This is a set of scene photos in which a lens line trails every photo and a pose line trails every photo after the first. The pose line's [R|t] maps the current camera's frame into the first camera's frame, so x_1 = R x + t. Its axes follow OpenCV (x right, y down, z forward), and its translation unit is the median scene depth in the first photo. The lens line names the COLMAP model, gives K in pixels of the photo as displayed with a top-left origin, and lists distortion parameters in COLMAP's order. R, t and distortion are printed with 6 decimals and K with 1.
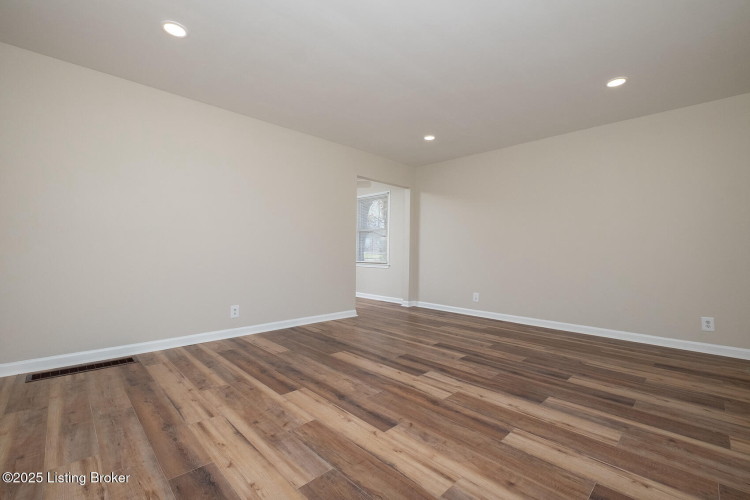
lens RADIAL K [[326.5, 0, 375.0], [0, 326.5, 250.0], [0, 0, 1]] dist [-0.002146, -0.000194]
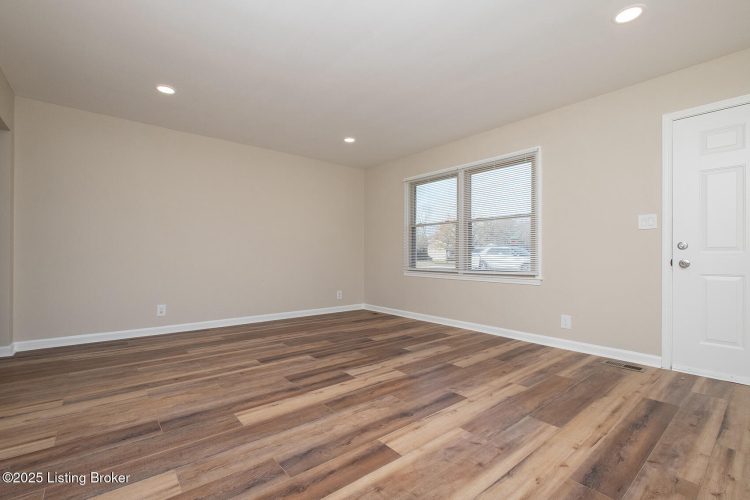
lens RADIAL K [[333.5, 0, 379.9], [0, 333.5, 254.9], [0, 0, 1]] dist [-0.002521, -0.000571]
pose [[0.070523, -0.007979, 0.997478, -0.887964], [-0.010650, 0.999905, 0.008751, 0.008245], [-0.997453, -0.011240, 0.070432, 0.890515]]
